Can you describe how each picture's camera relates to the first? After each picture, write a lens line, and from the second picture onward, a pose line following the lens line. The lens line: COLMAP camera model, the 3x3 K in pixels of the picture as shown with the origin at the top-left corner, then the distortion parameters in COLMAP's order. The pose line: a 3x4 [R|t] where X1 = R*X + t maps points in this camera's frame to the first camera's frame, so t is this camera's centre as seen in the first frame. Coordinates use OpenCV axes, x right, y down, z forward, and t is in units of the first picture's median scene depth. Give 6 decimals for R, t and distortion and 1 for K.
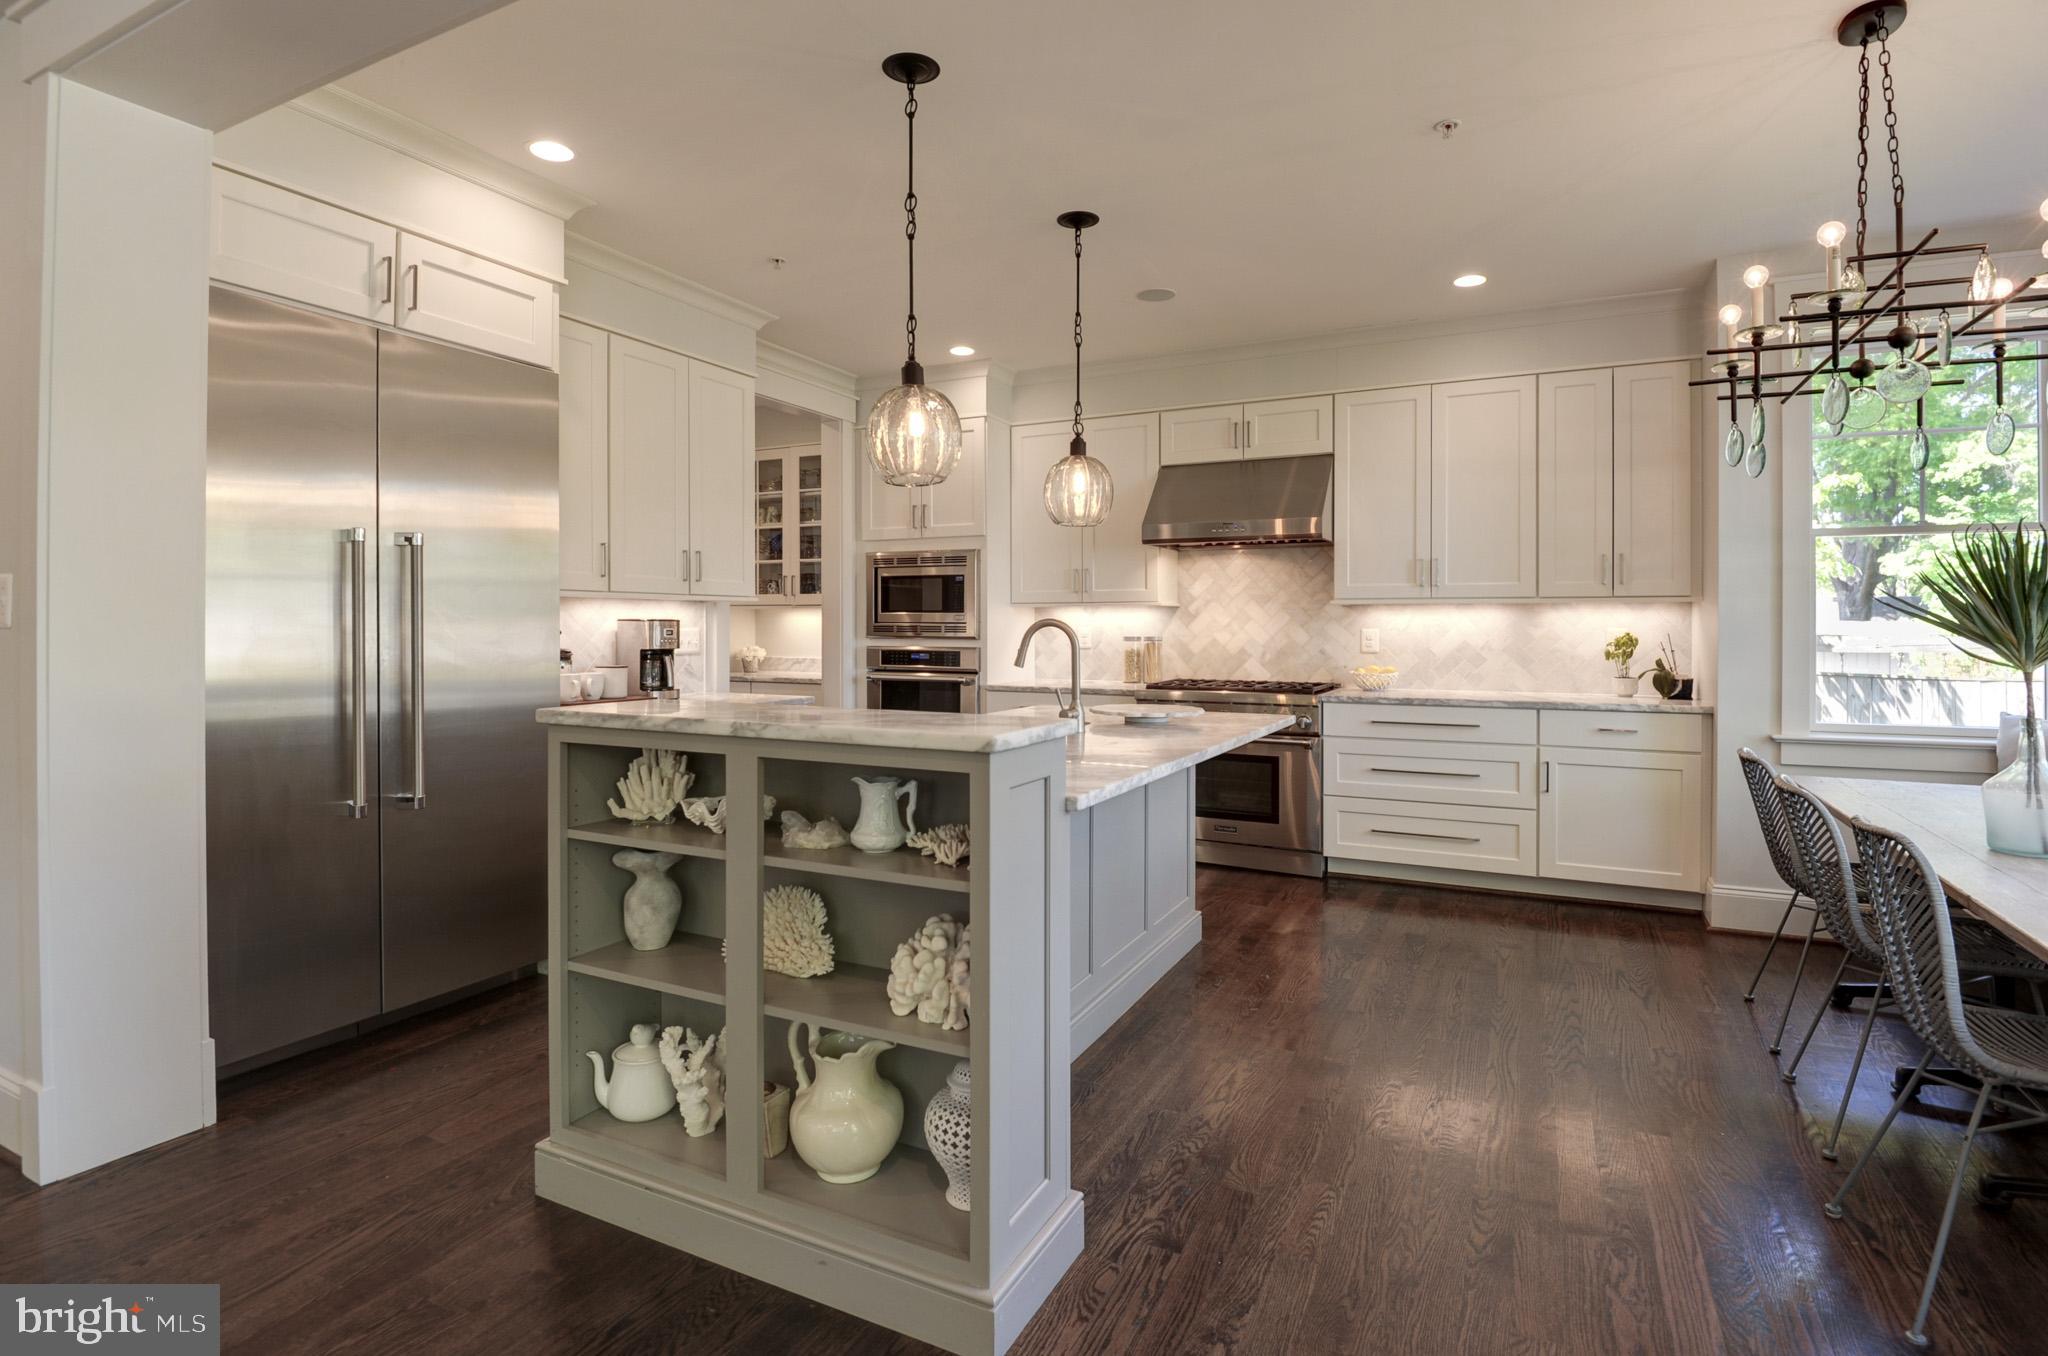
lens RADIAL K [[994.6, 0, 1013.5], [0, 994.6, 617.6], [0, 0, 1]] dist [-0.008957, -0.009258]
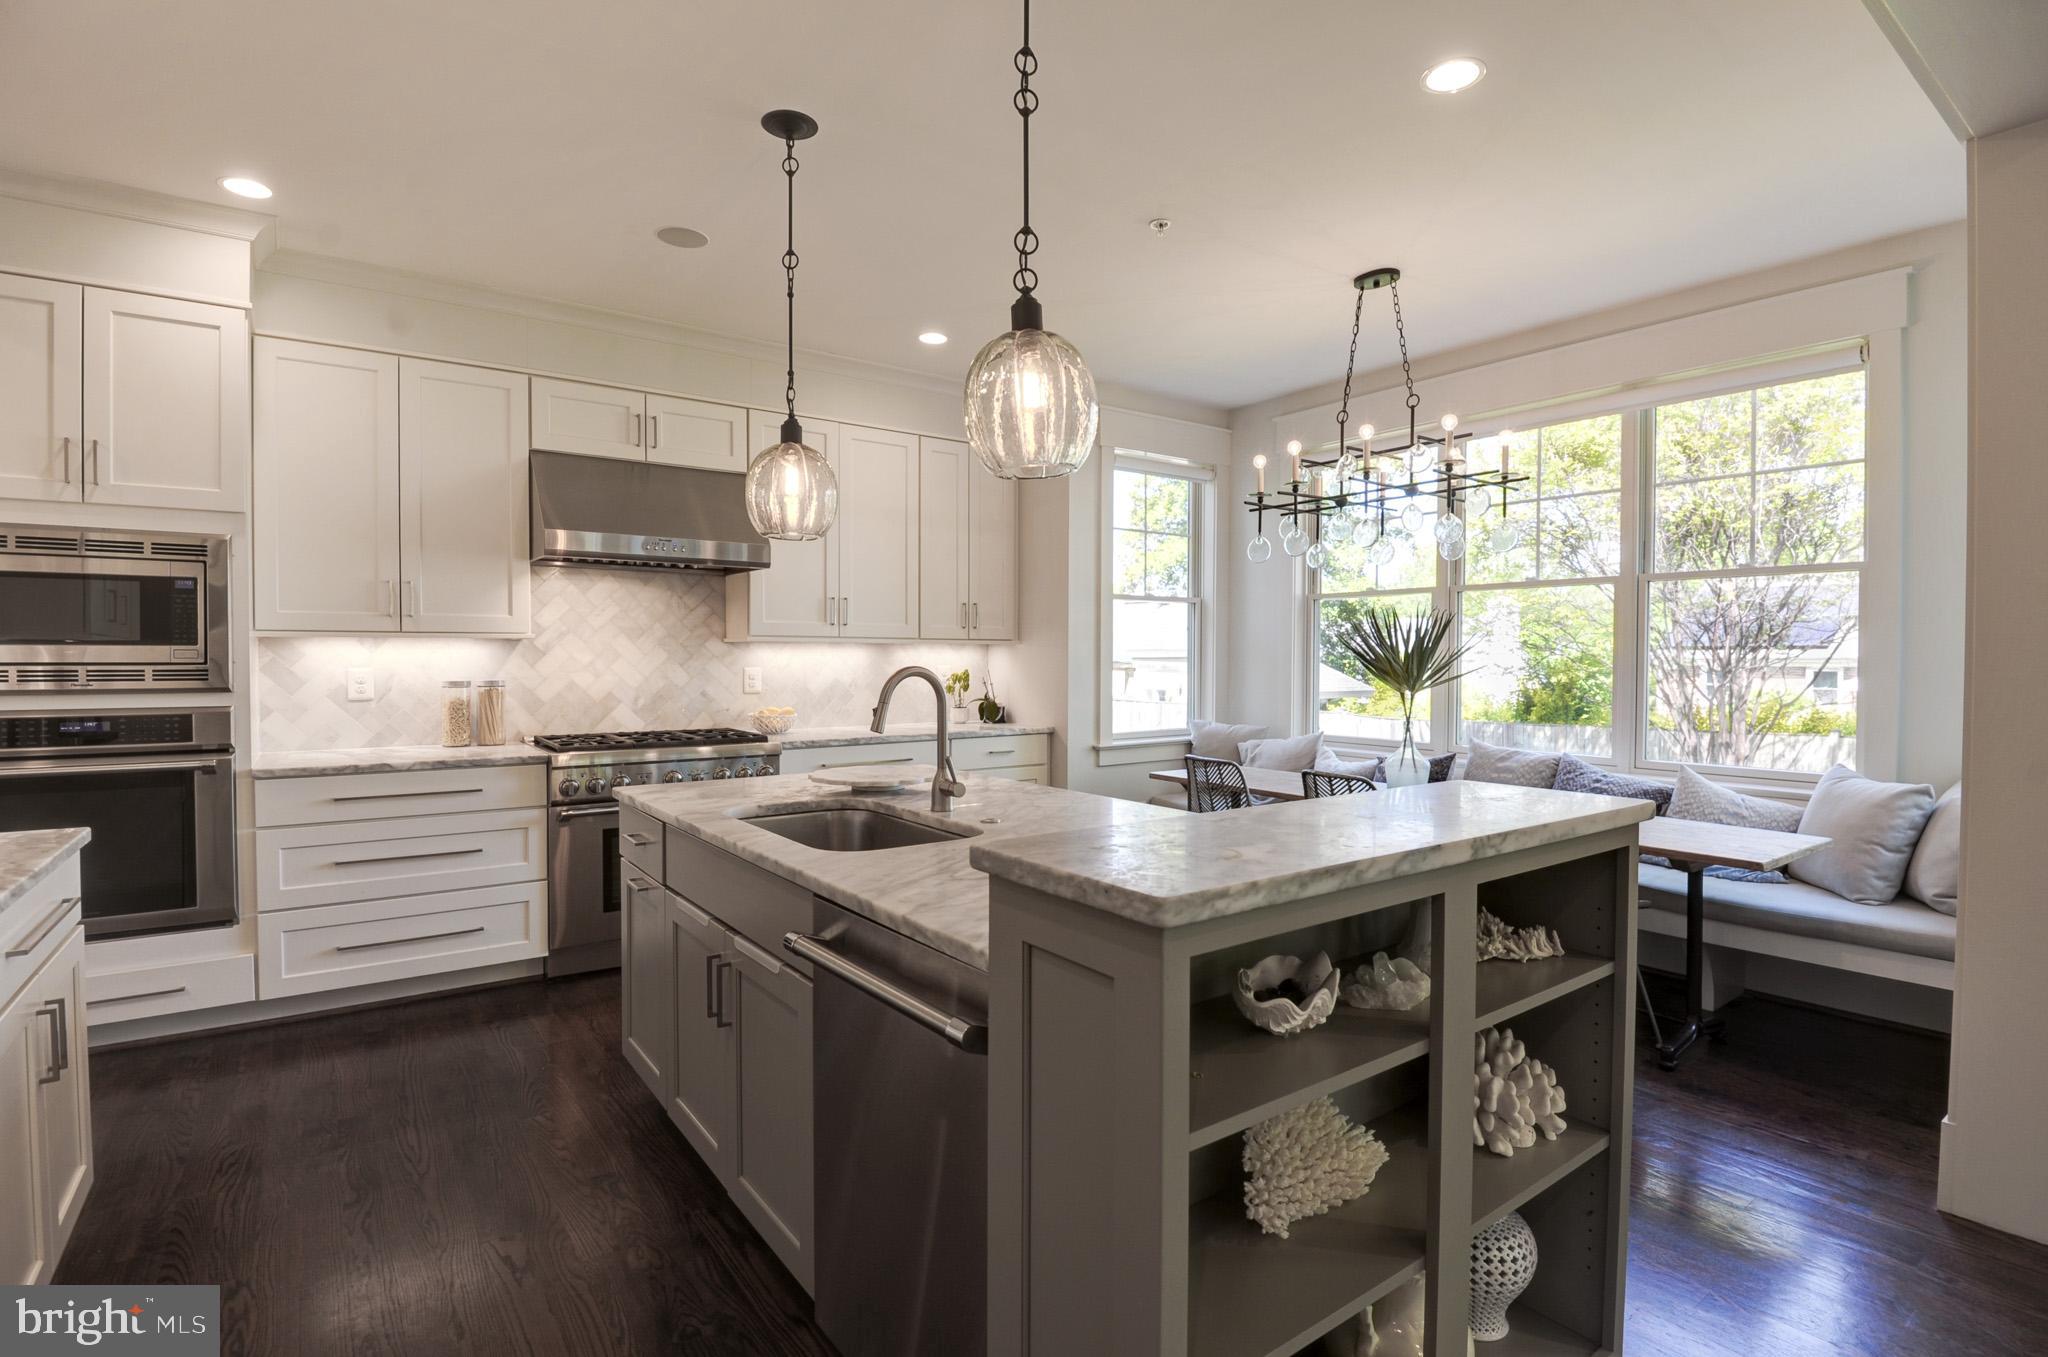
lens RADIAL K [[994.6, 0, 1050.0], [0, 994.6, 680.8], [0, 0, 1]] dist [-0.008957, -0.009258]
pose [[0.447018, -0.022671, 0.894238, -0.340268], [-0.010271, 0.999483, 0.030473, -0.007191], [-0.894466, -0.022807, 0.446554, 0.320332]]
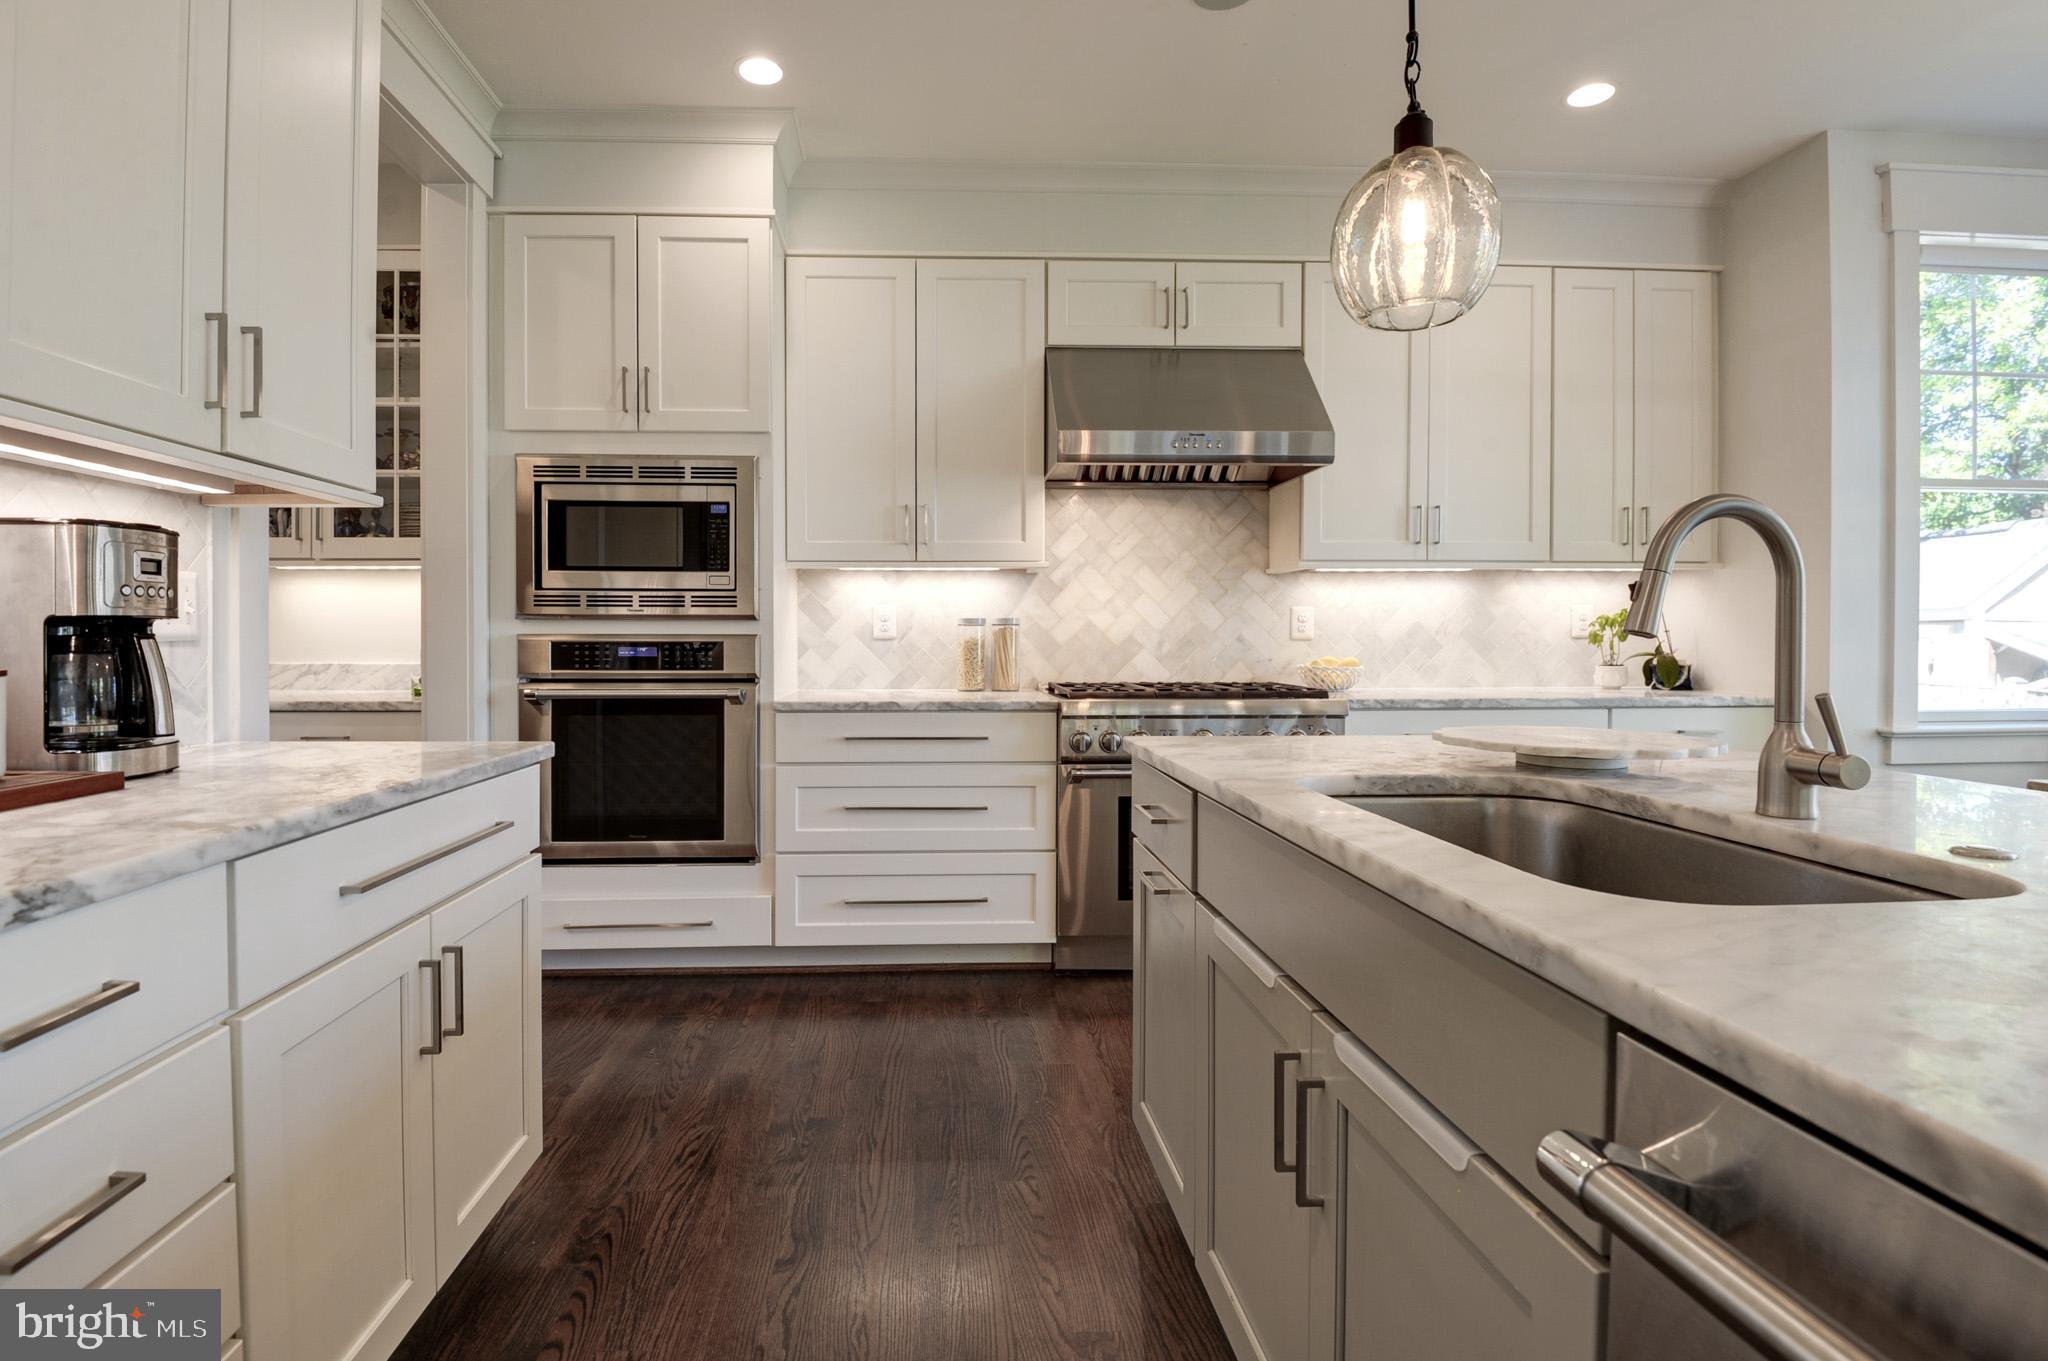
lens RADIAL K [[994.6, 0, 935.0], [0, 994.6, 658.6], [0, 0, 1]] dist [-0.008957, -0.009258]
pose [[0.884432, -0.012955, 0.466489, -0.210519], [-0.000912, 0.999565, 0.029490, 0.027282], [-0.466668, -0.026507, 0.884035, 0.466414]]
